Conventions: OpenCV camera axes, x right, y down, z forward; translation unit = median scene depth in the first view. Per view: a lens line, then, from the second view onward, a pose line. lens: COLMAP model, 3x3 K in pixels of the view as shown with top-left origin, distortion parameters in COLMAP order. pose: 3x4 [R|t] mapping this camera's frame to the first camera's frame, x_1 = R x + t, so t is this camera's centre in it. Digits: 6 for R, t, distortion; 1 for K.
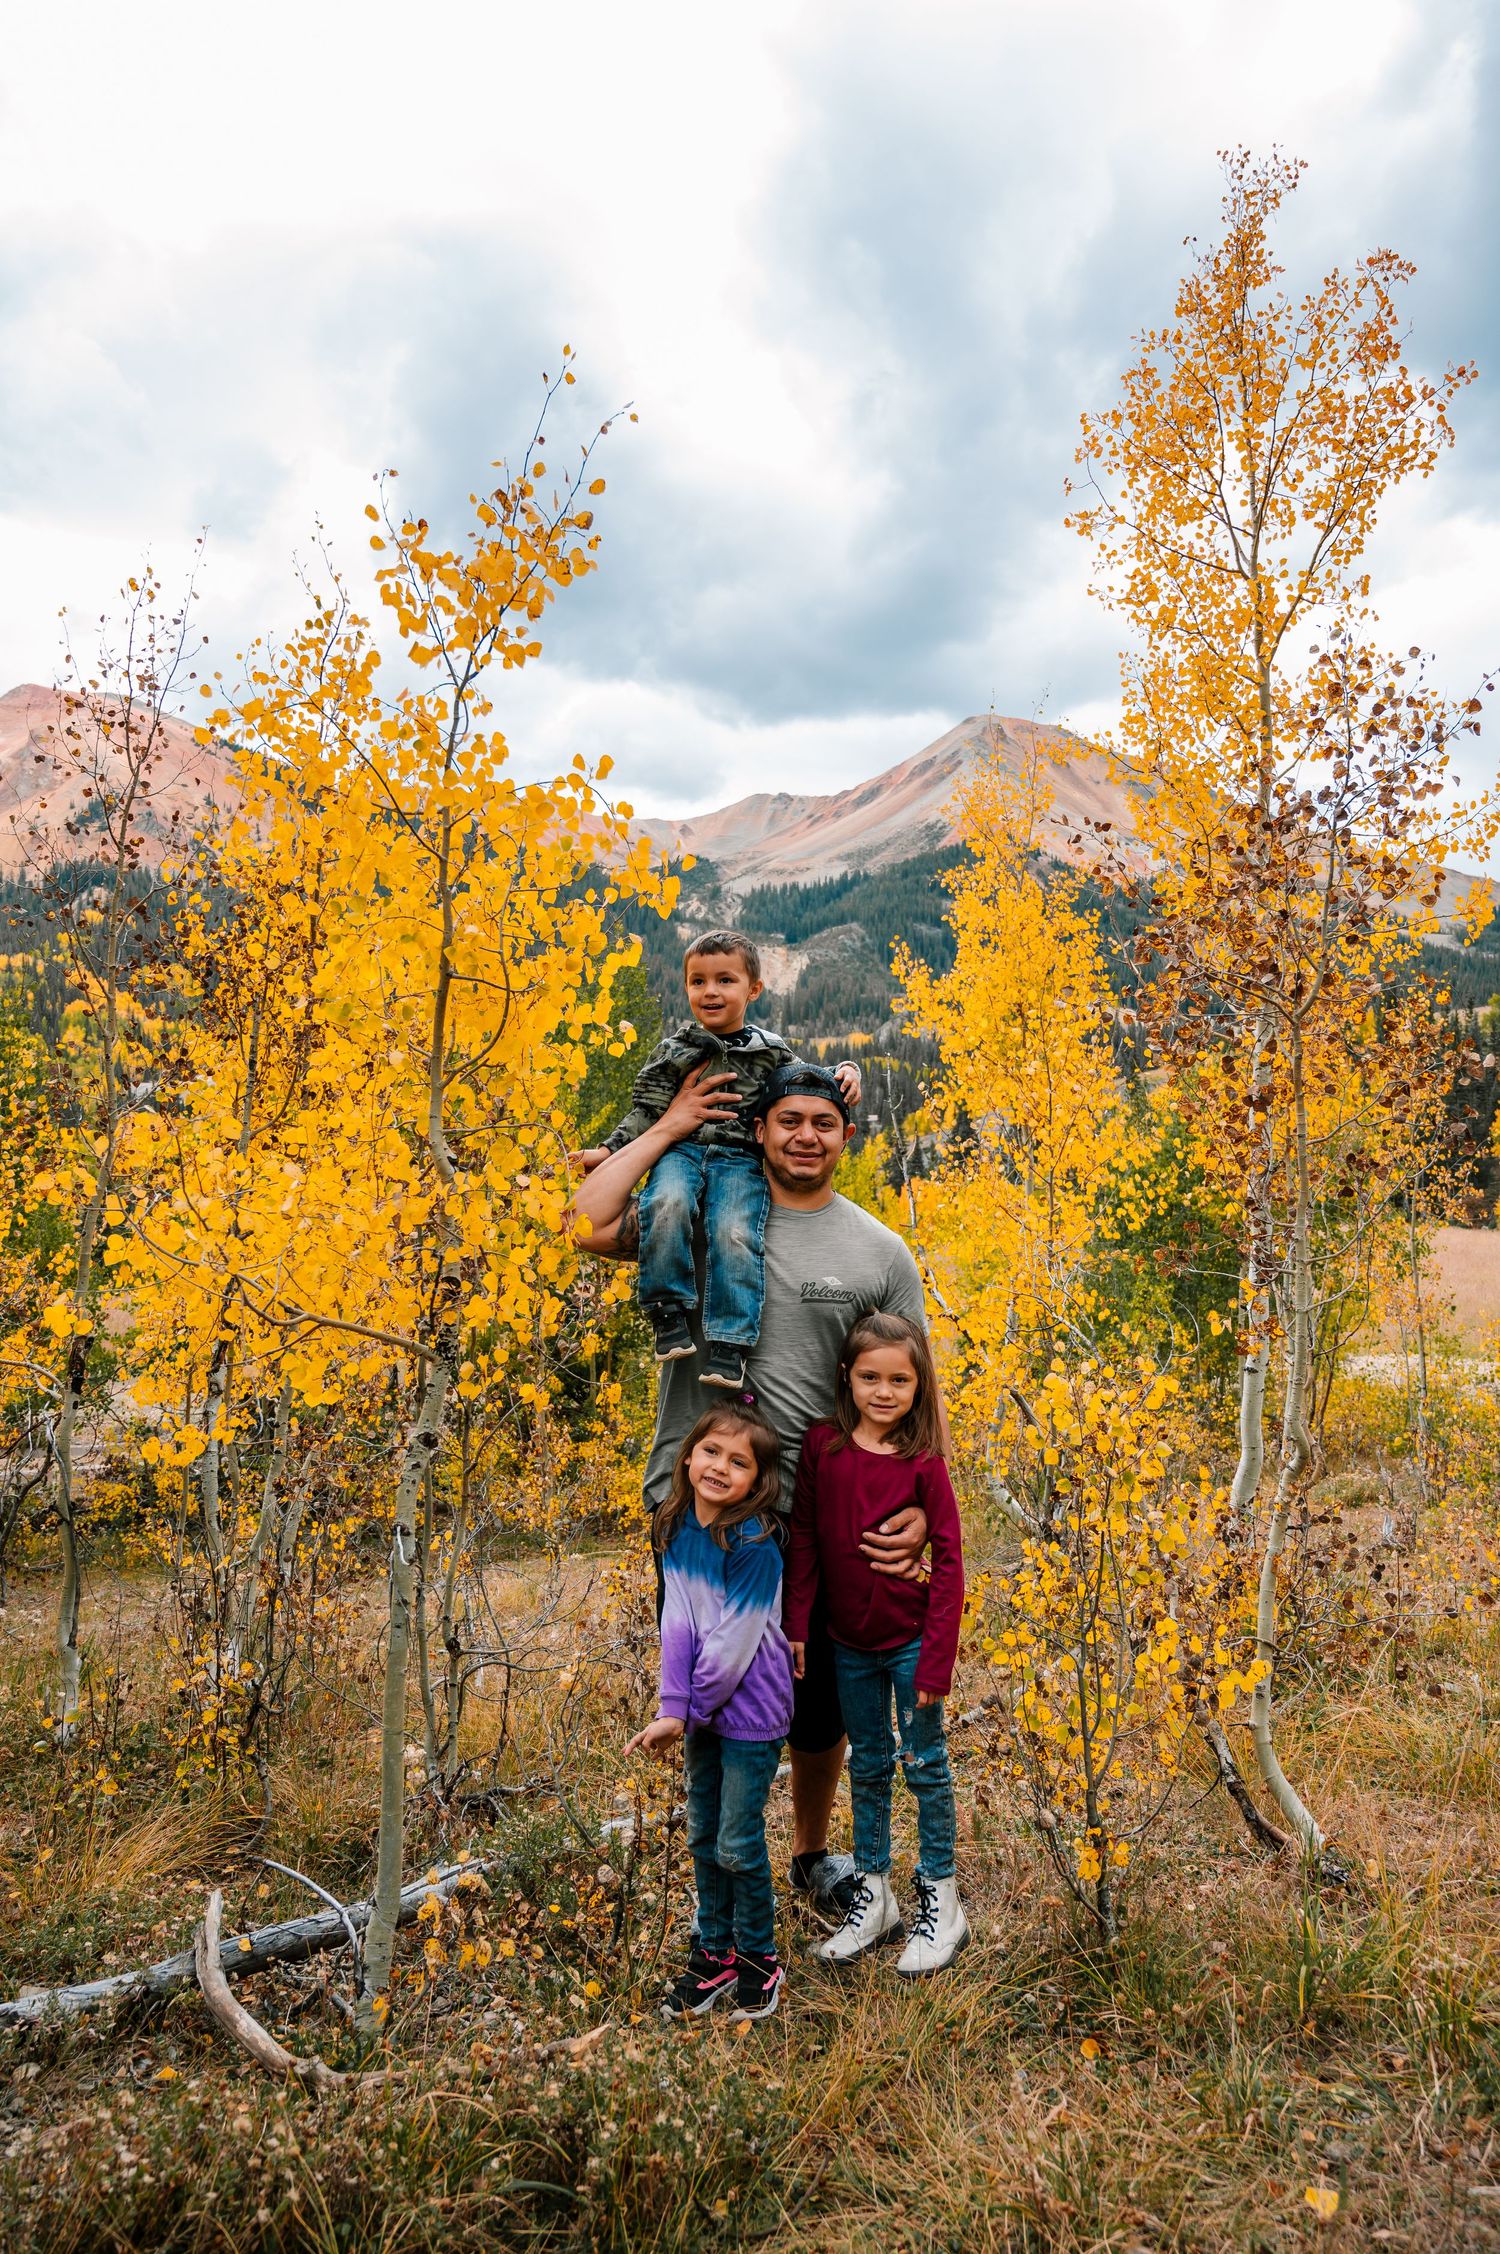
lens RADIAL K [[1517.8, 0, 751.2], [0, 1517.8, 1135.0], [0, 0, 1]] dist [-0.002618, 0.002568]
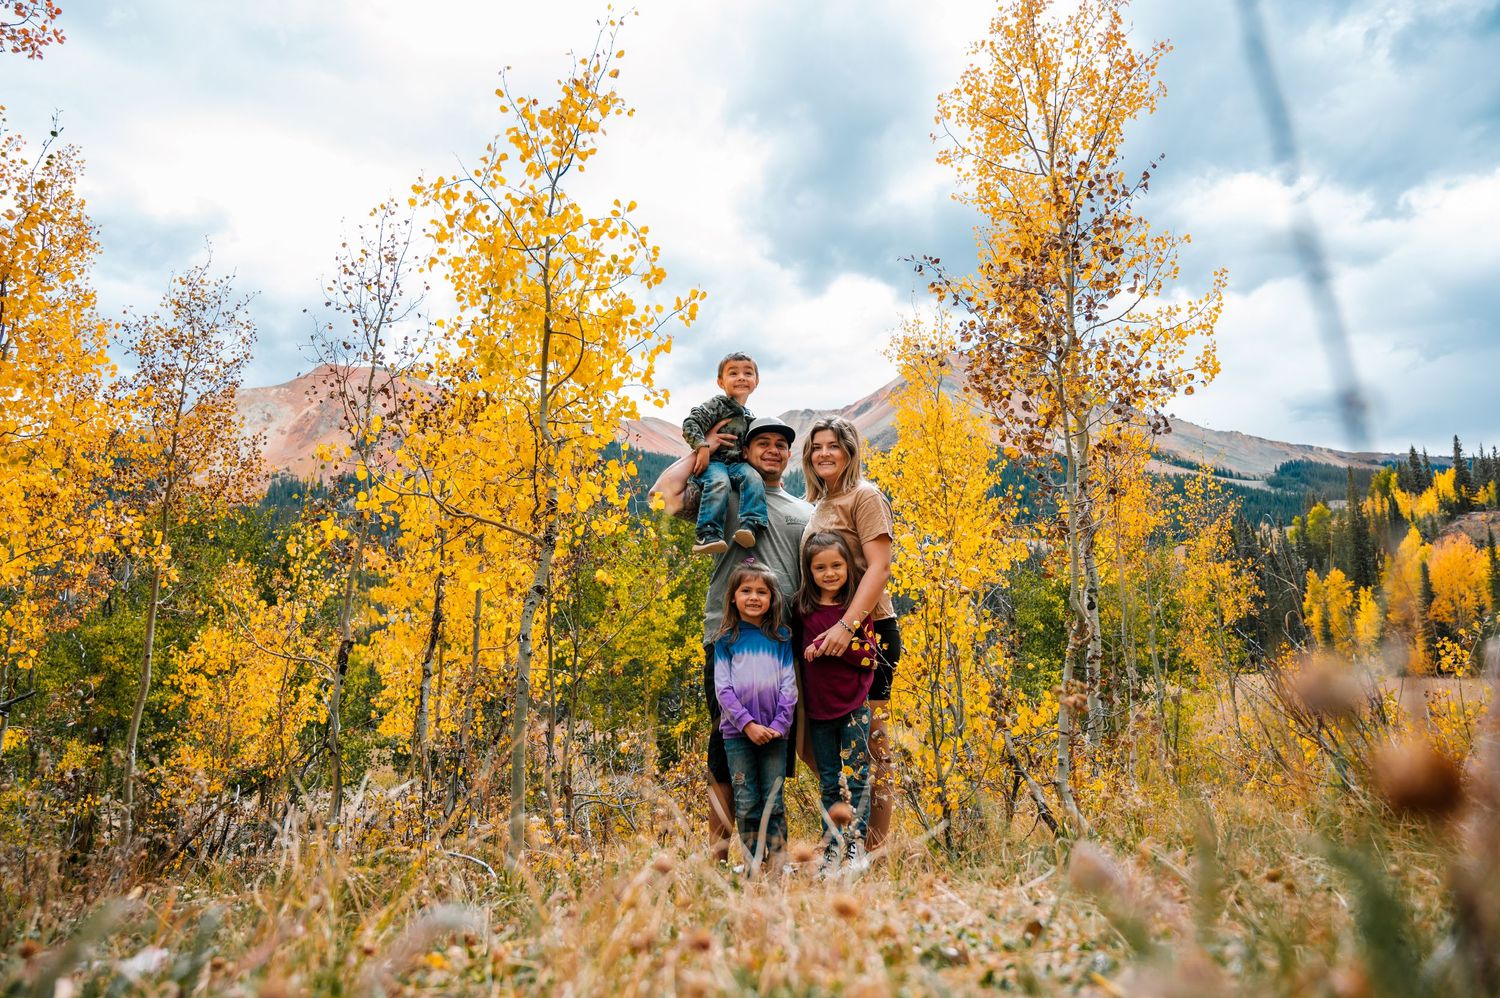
lens RADIAL K [[1010.1, 0, 740.9], [0, 1010.1, 493.9], [0, 0, 1]] dist [-0.002618, 0.002568]
pose [[0.997779, -0.043808, -0.050170, 0.059648], [0.036206, 0.988985, -0.143516, 0.208677], [0.055904, 0.141381, 0.988375, -0.096808]]
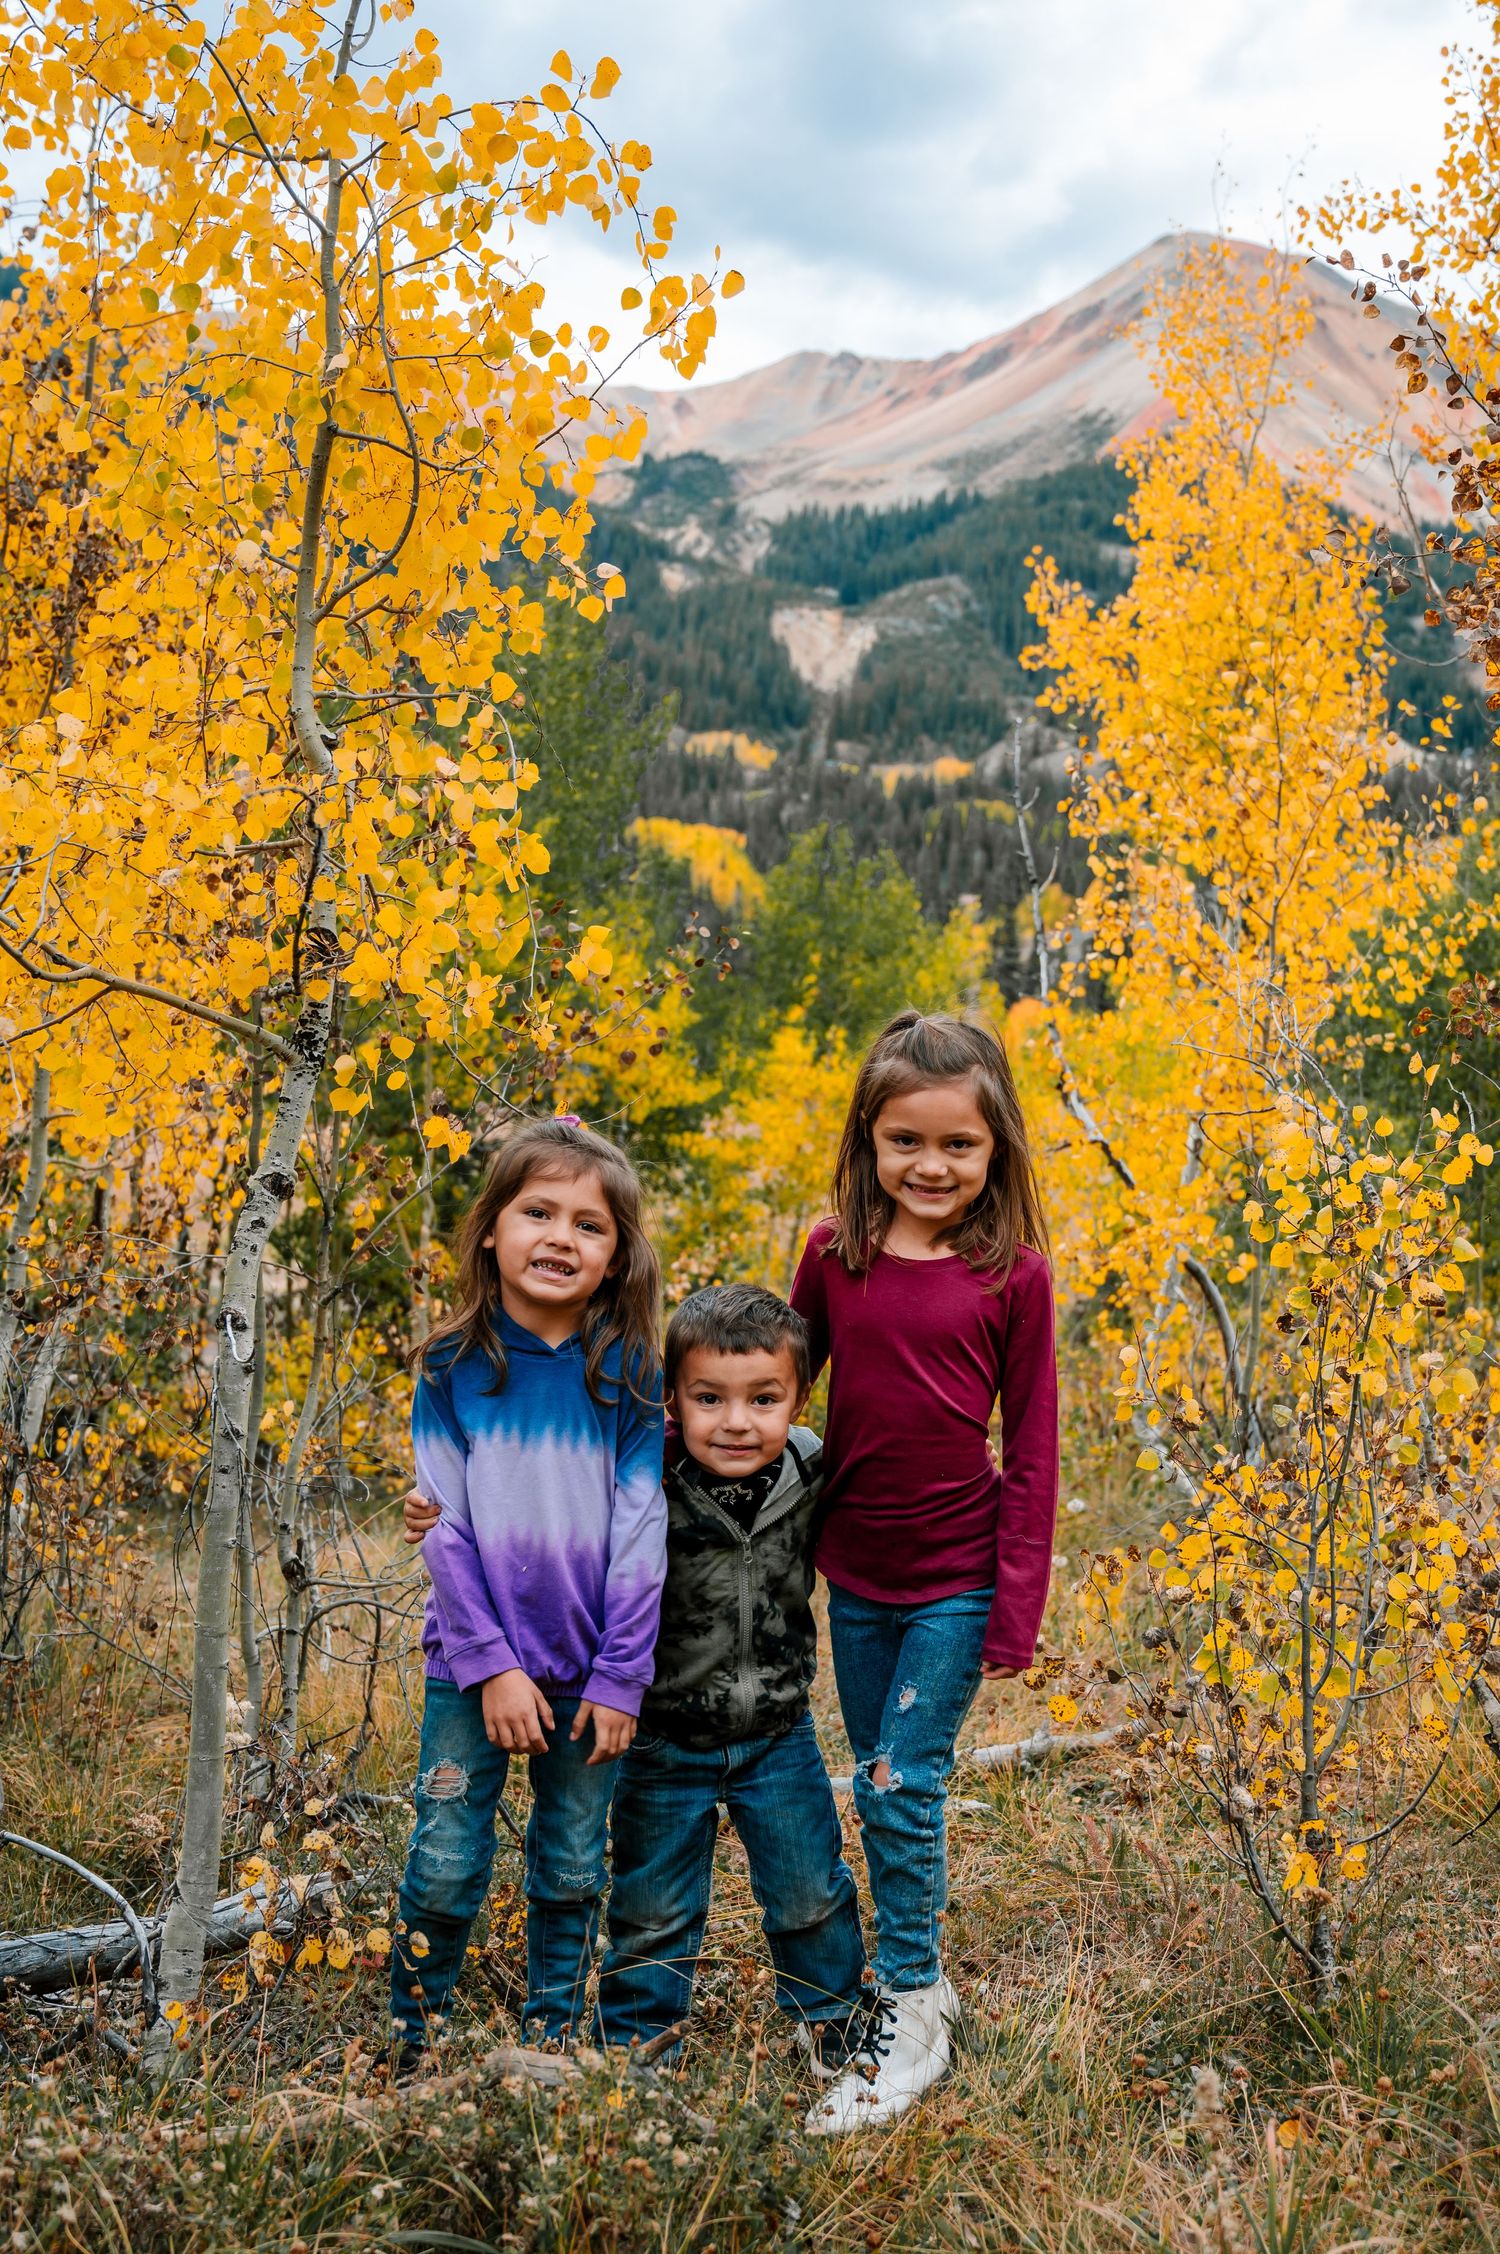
lens RADIAL K [[2465.0, 0, 762.0], [0, 2465.0, 1131.8], [0, 0, 1]] dist [0.002434, -0.010894]
pose [[0.998979, 0.045152, 0.001617, -0.013675], [-0.045126, 0.995378, 0.084777, 0.066102], [0.002218, -0.084763, 0.996399, -0.002953]]
